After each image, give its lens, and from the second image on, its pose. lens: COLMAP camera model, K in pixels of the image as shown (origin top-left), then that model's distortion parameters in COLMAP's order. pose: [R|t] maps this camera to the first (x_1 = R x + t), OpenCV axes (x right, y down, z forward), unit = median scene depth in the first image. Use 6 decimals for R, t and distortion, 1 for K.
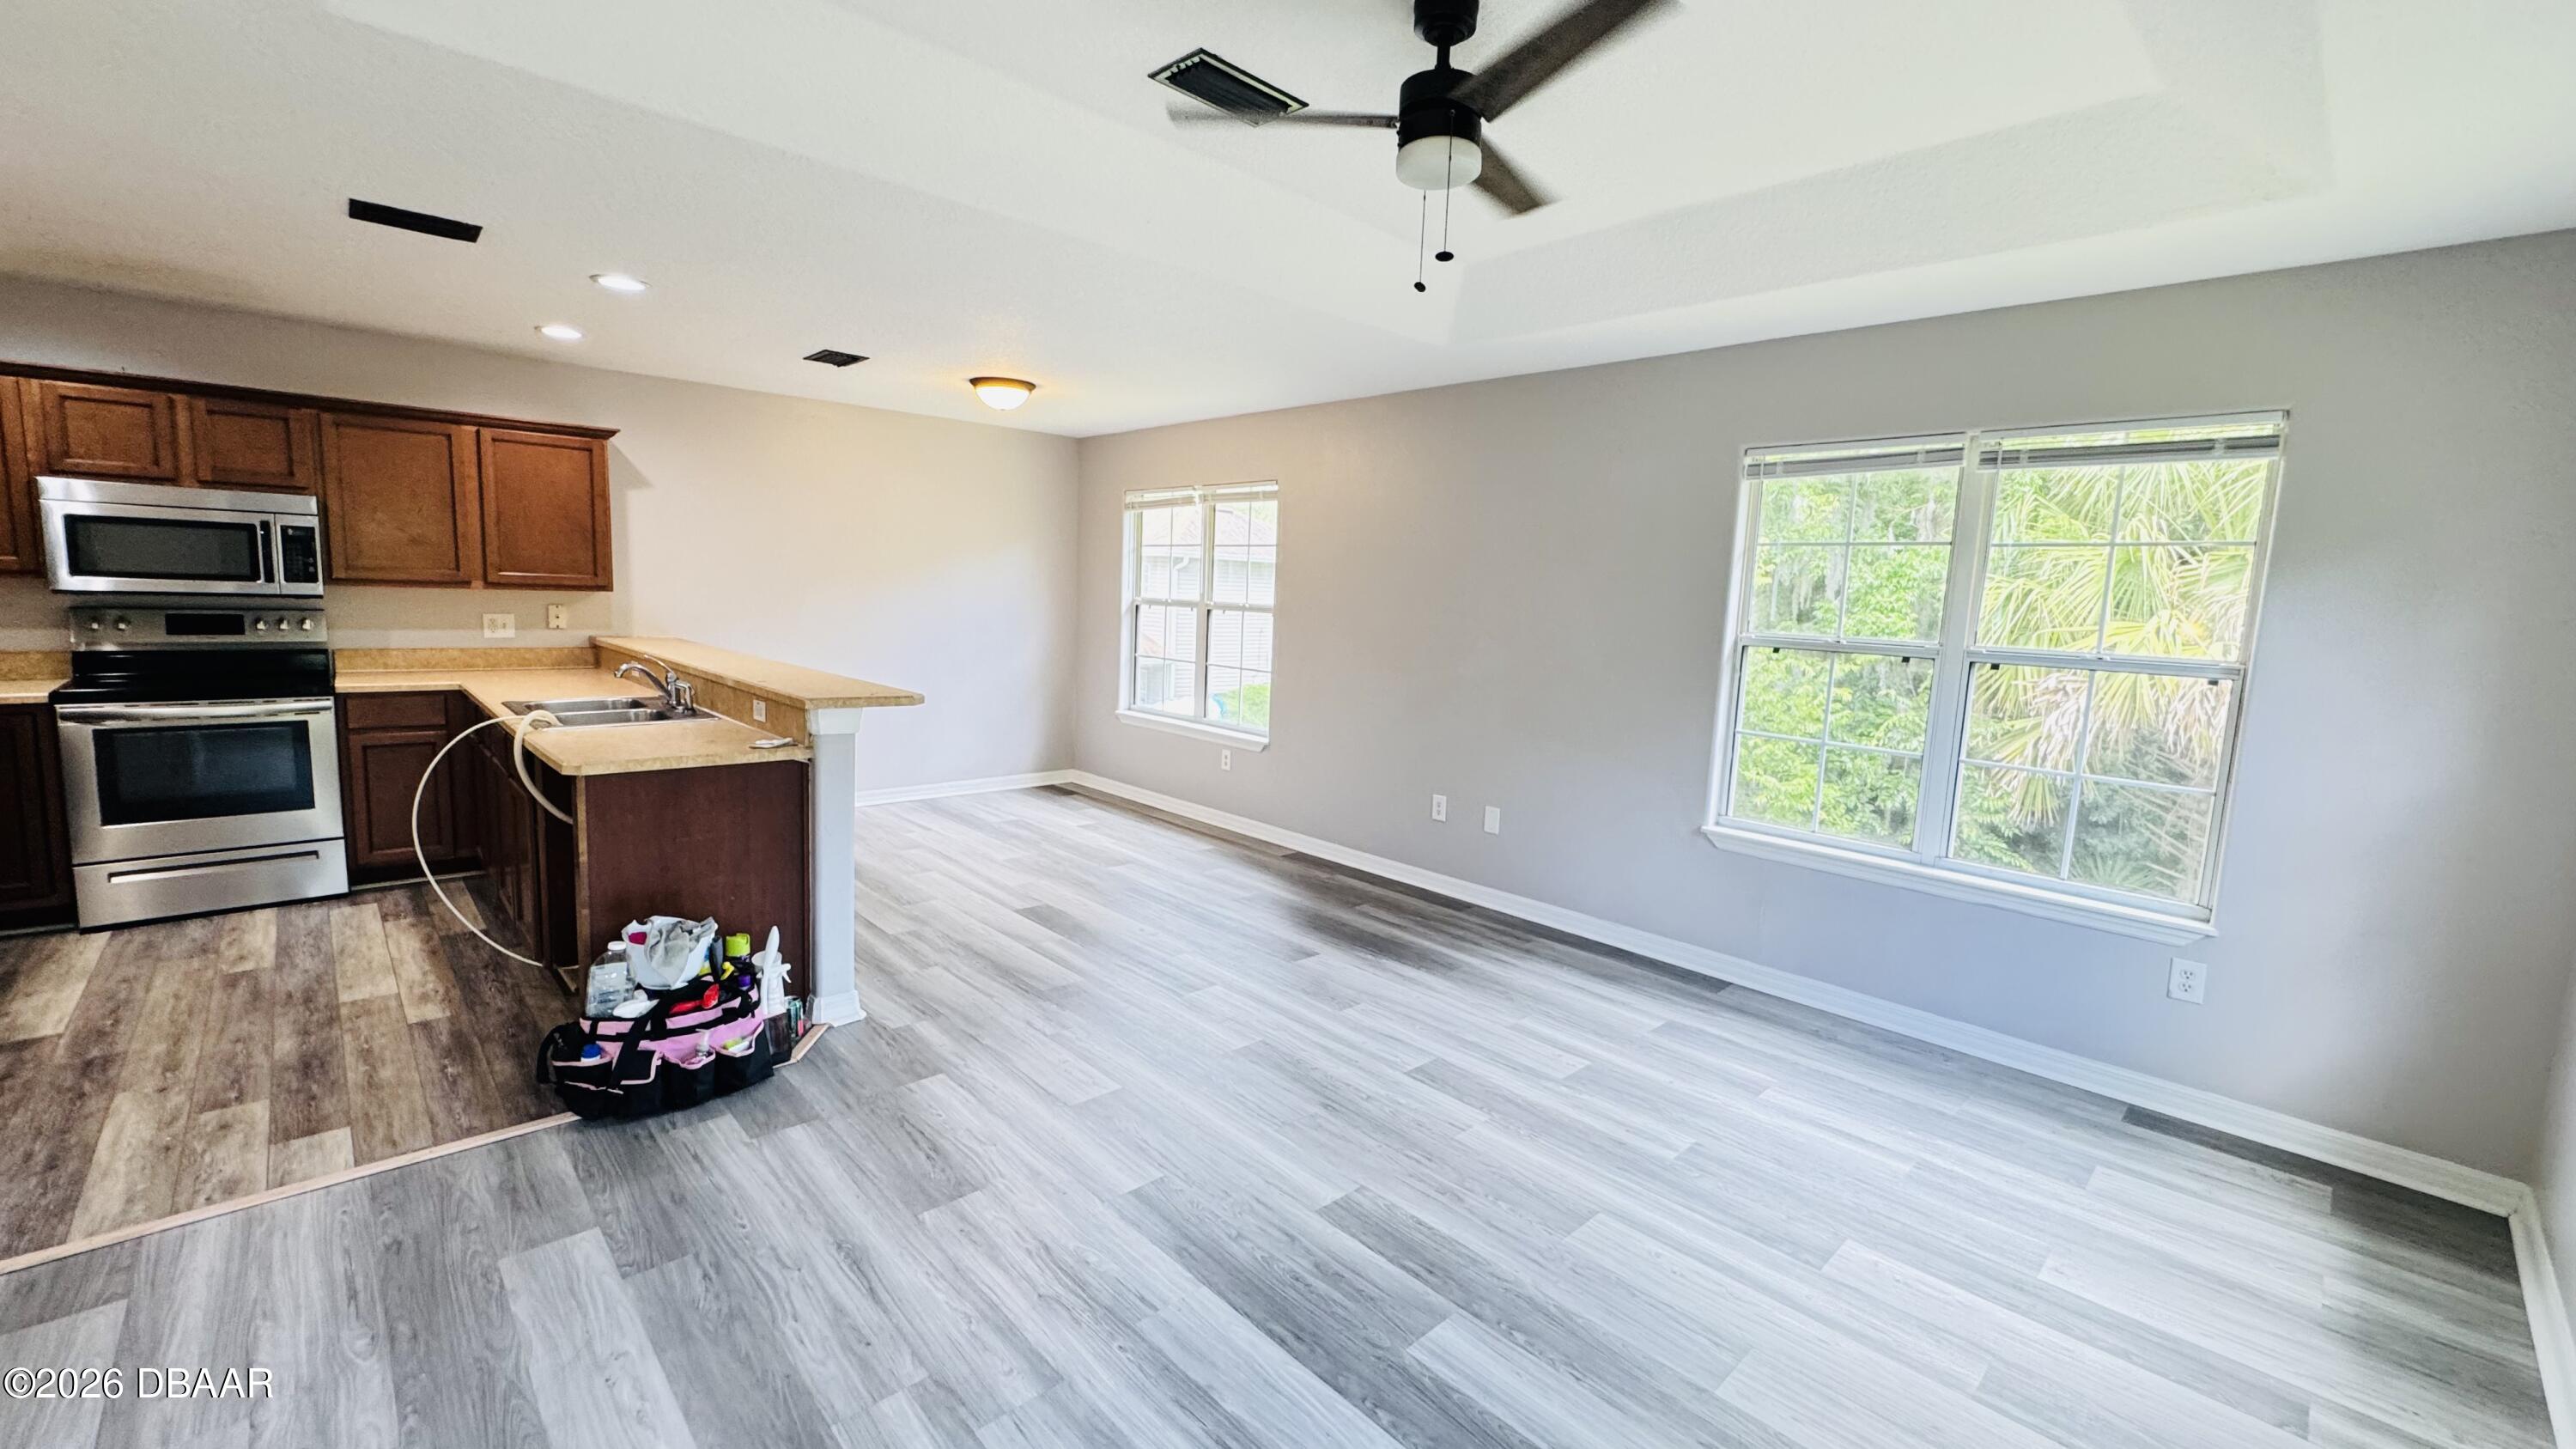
lens RADIAL K [[1029.4, 0, 1288.1], [0, 1029.4, 718.7], [0, 0, 1]] dist [-0.001658, -0.000058]
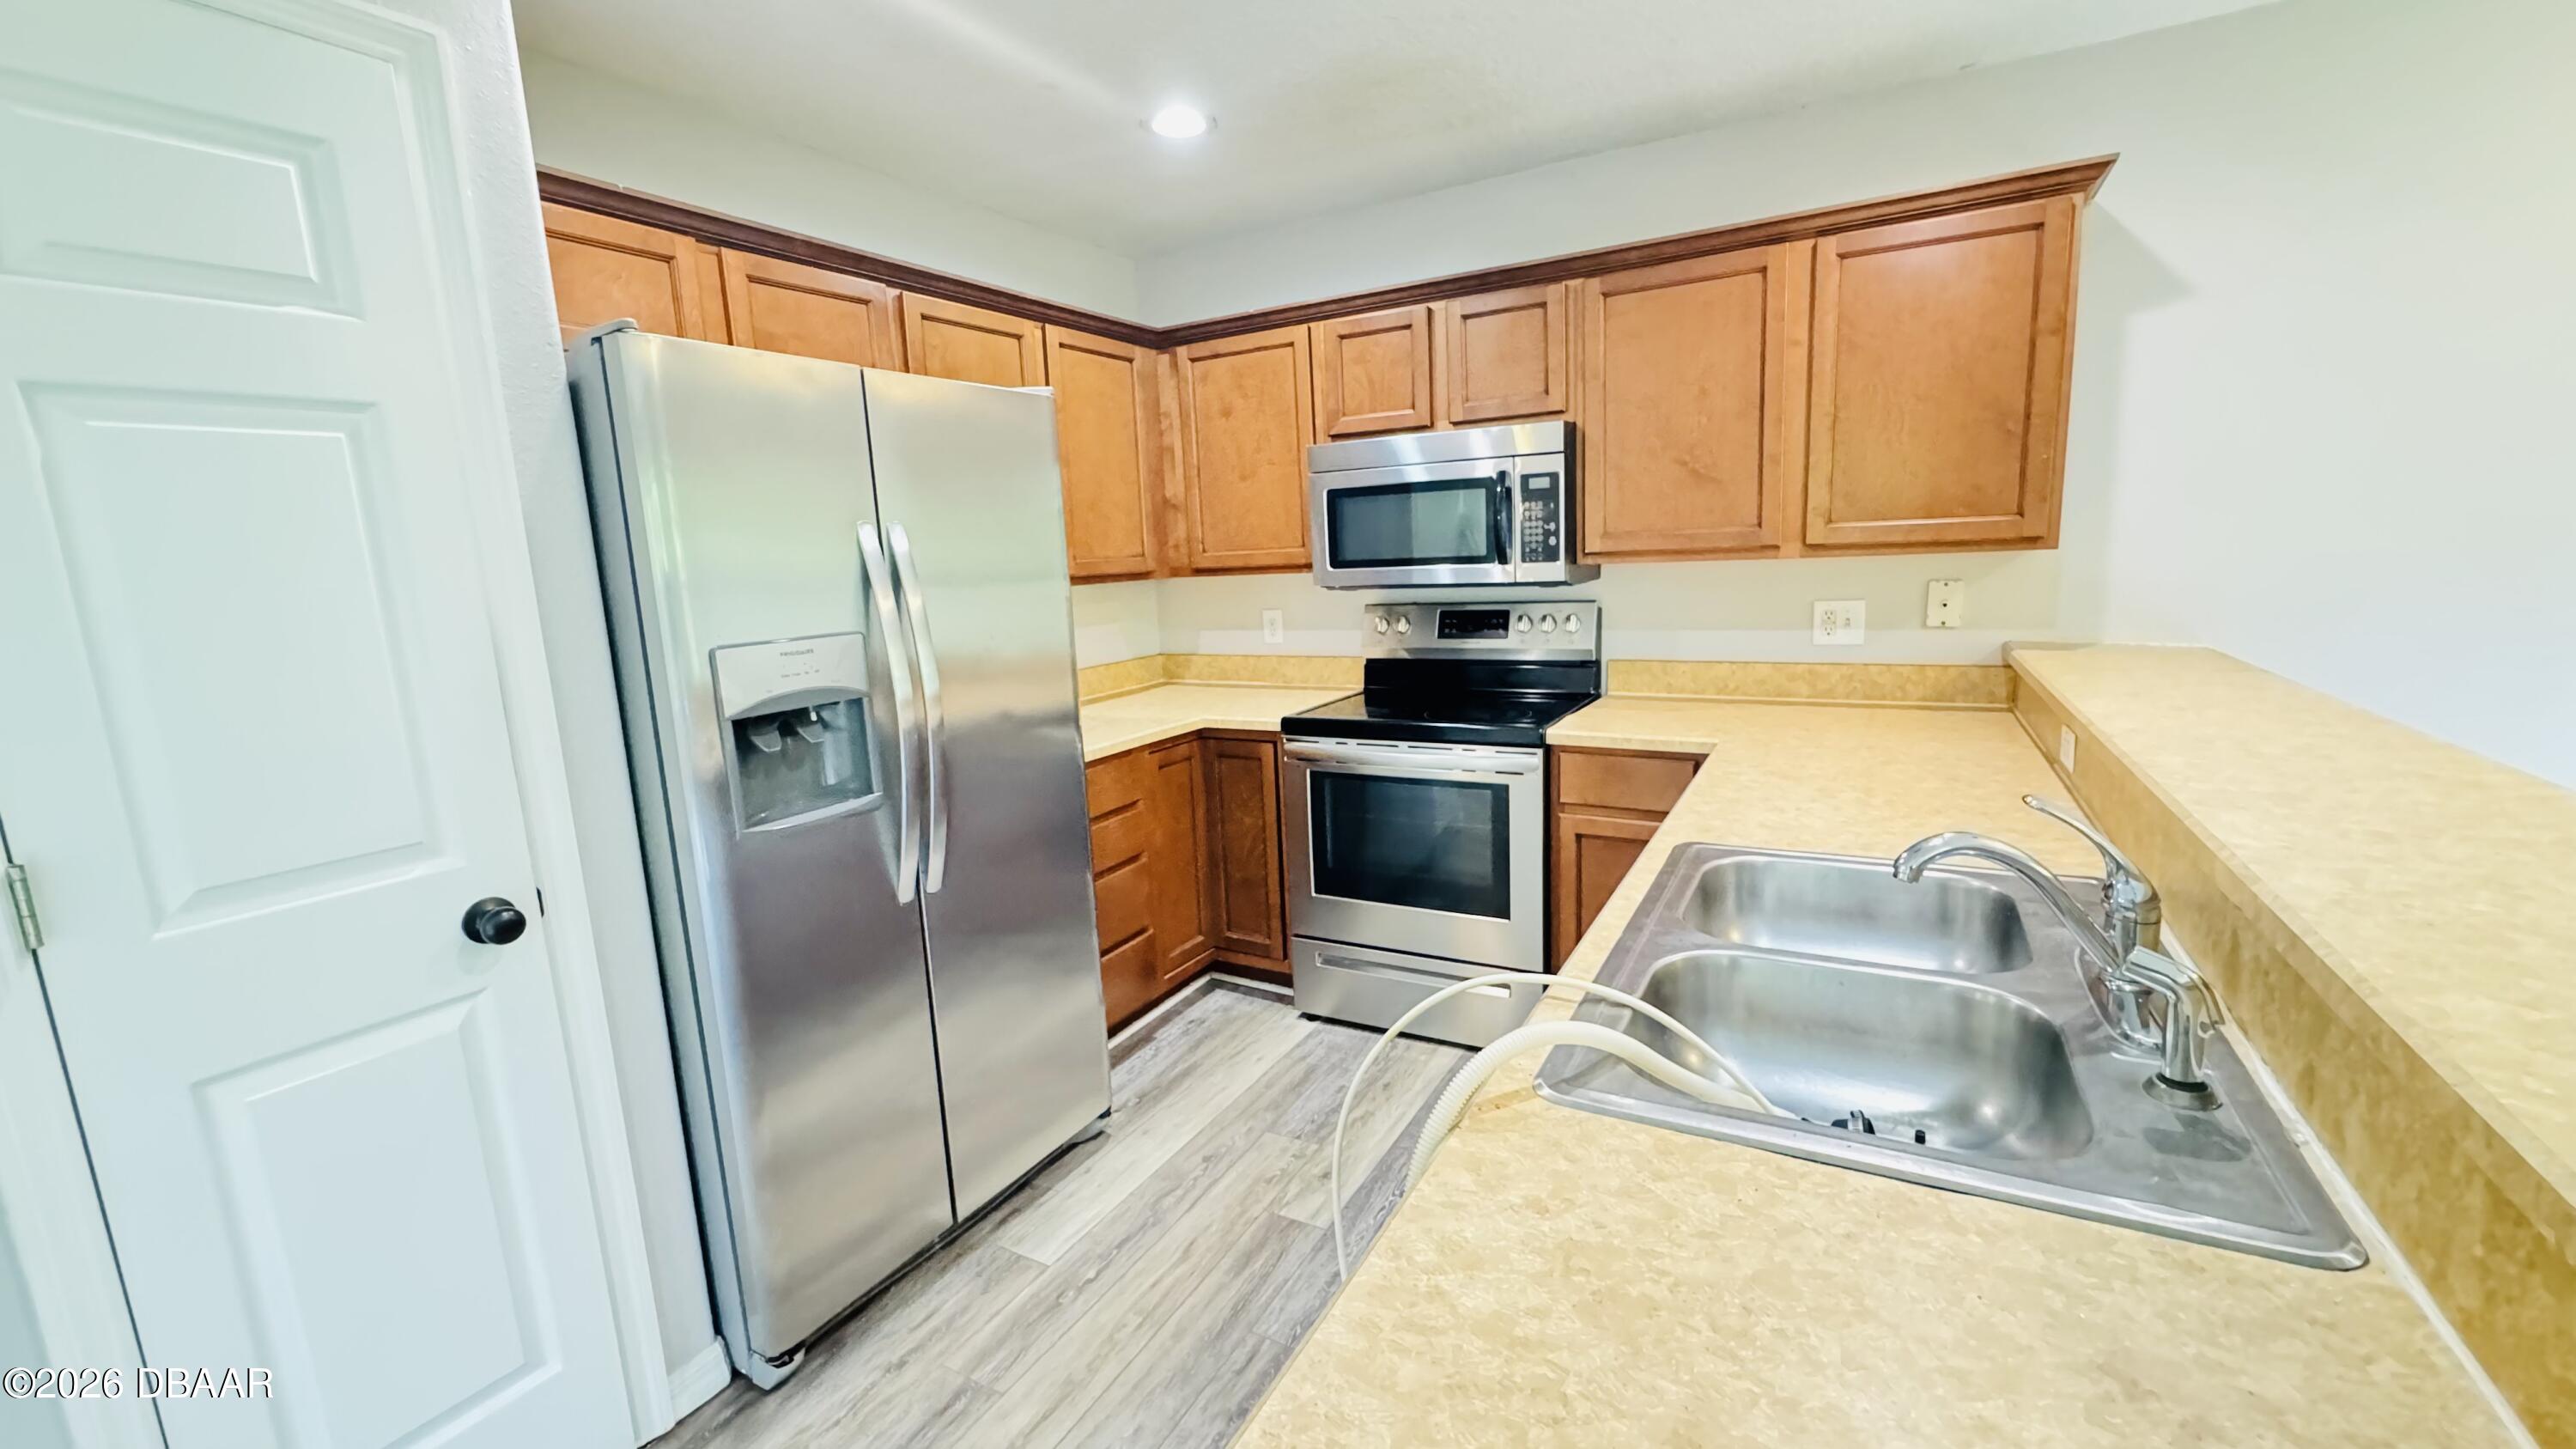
lens RADIAL K [[1029.4, 0, 1288.1], [0, 1029.4, 718.7], [0, 0, 1]] dist [-0.001658, -0.000058]
pose [[0.289313, 0.107136, -0.951220, -0.397989], [-0.060271, 0.993784, 0.093599, -0.088870], [0.955335, 0.030252, 0.293972, 0.683264]]
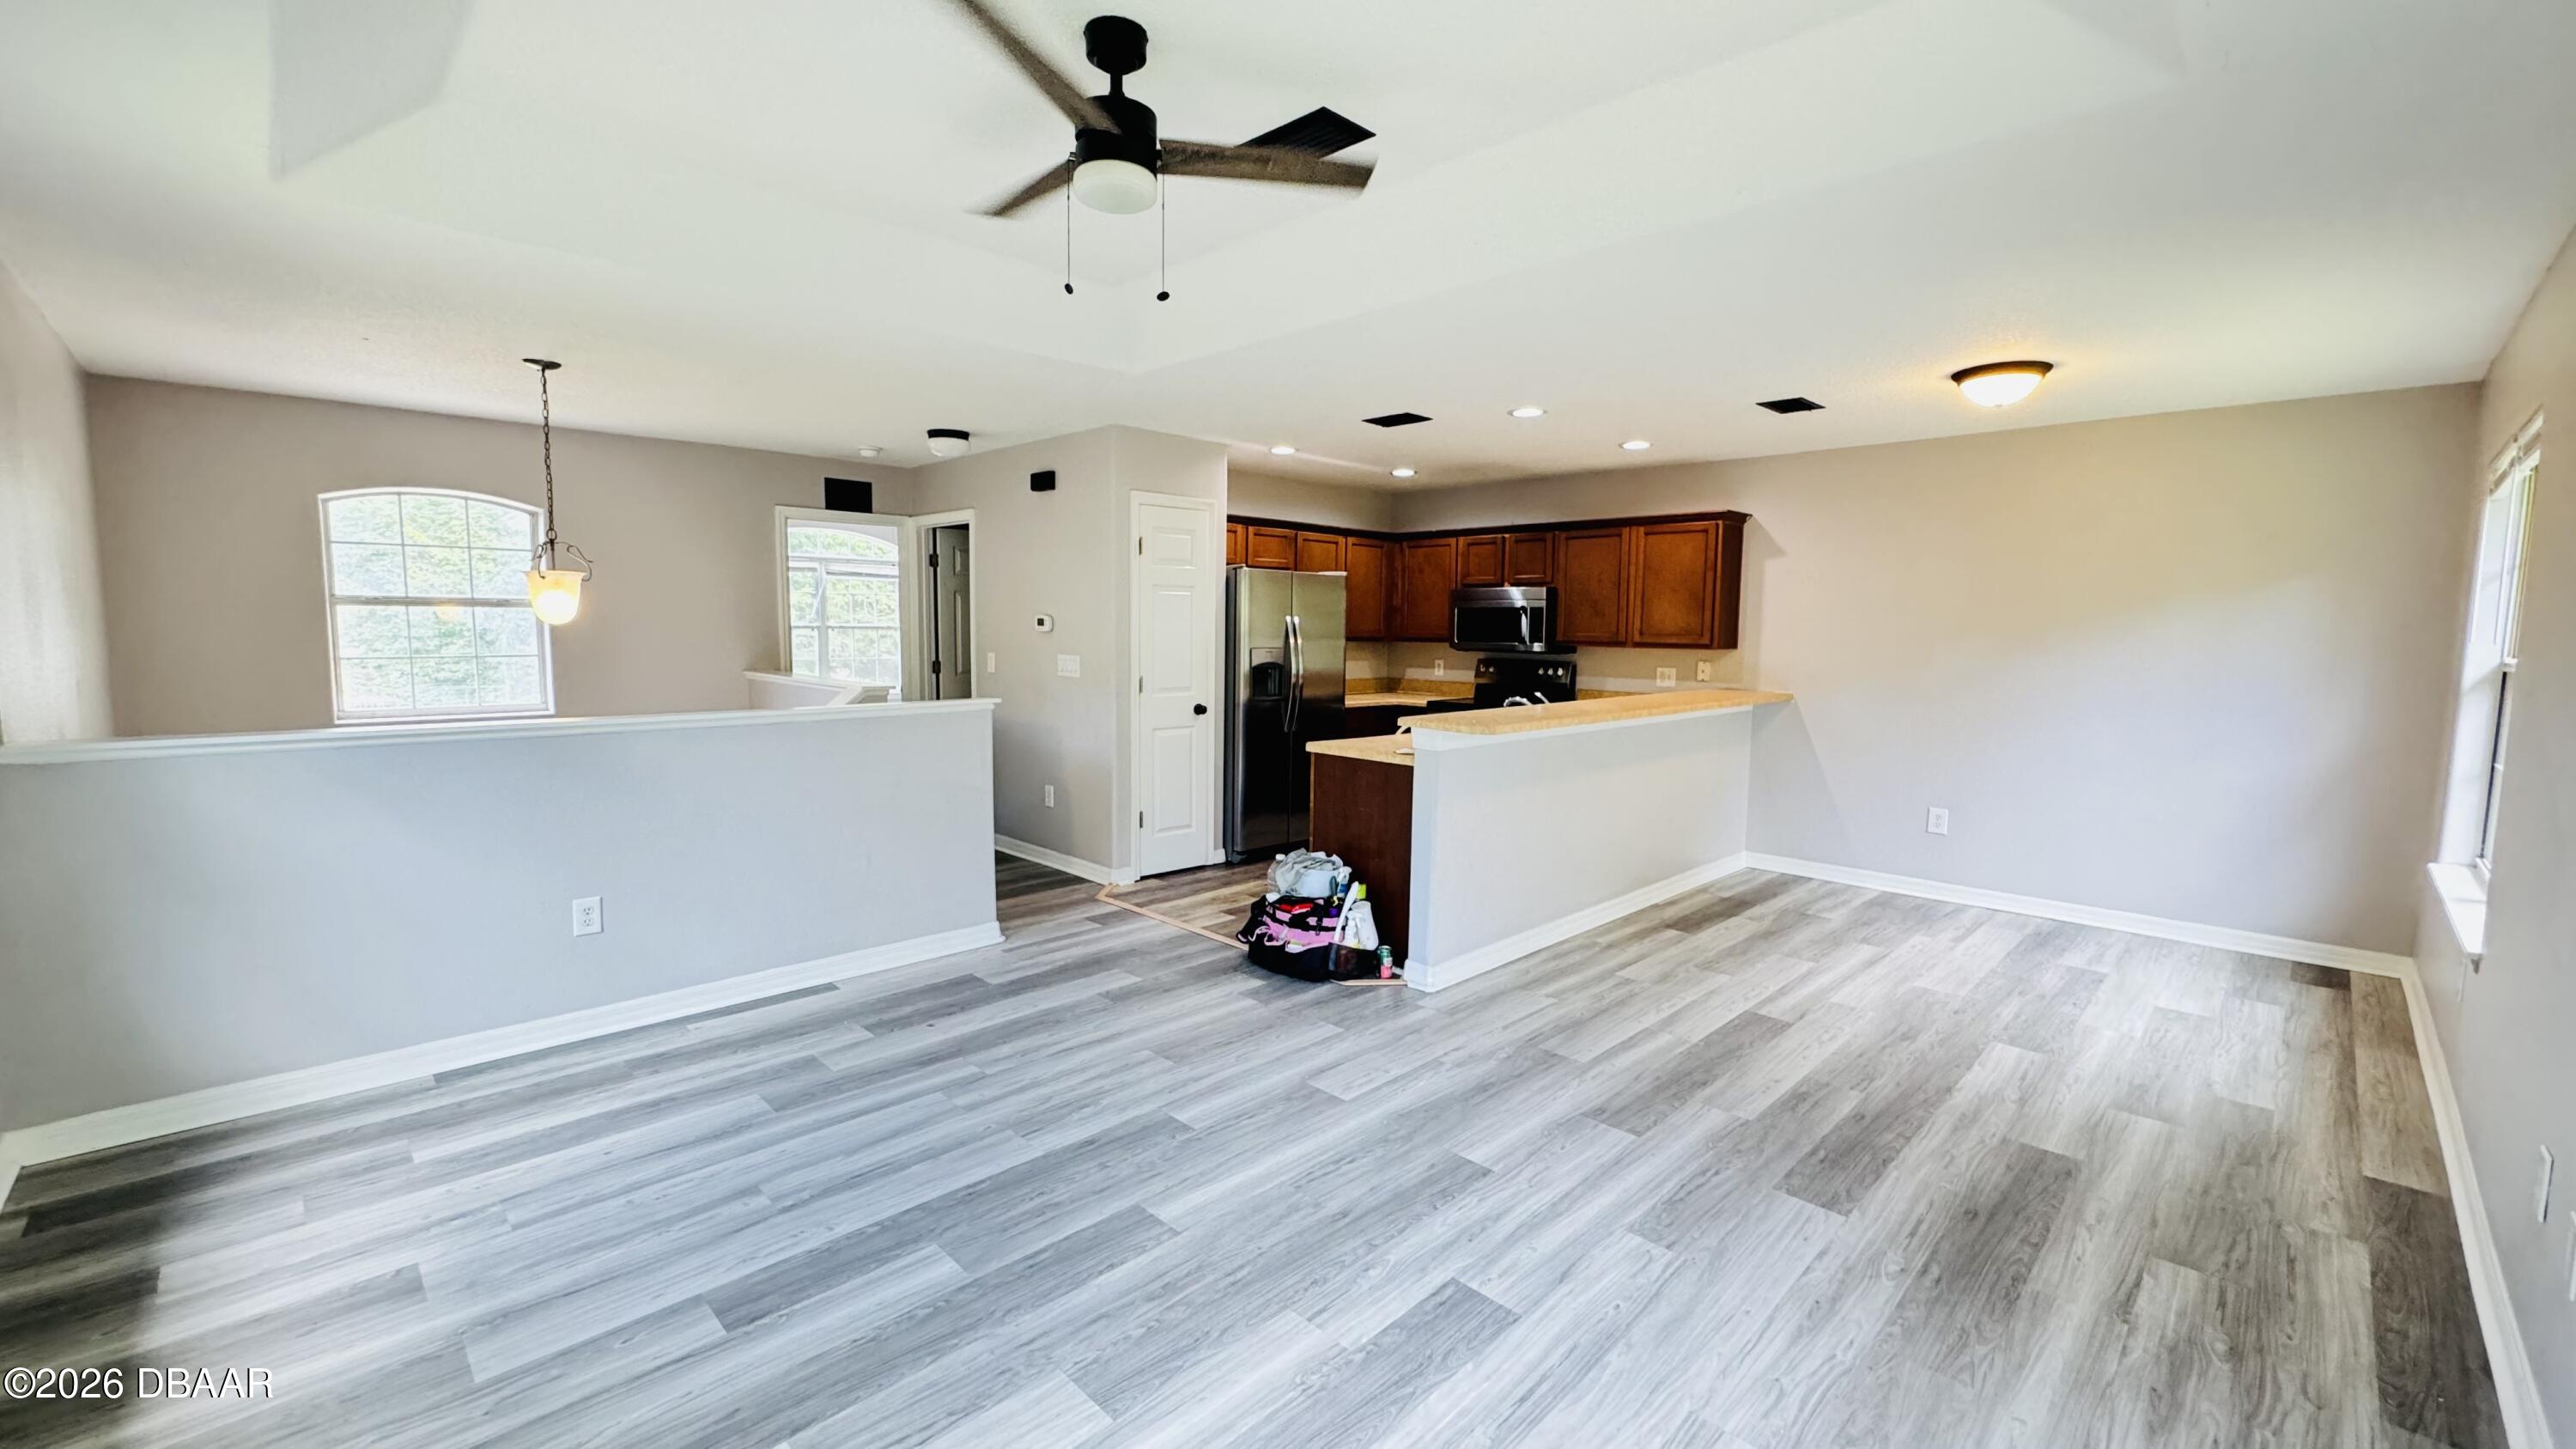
lens RADIAL K [[1029.4, 0, 1288.1], [0, 1029.4, 718.7], [0, 0, 1]] dist [-0.001658, -0.000058]
pose [[0.027052, 0.052059, -0.998278, 0.603634], [-0.135850, 0.989570, 0.047923, -0.044728], [0.990360, 0.134320, 0.033842, 0.606935]]
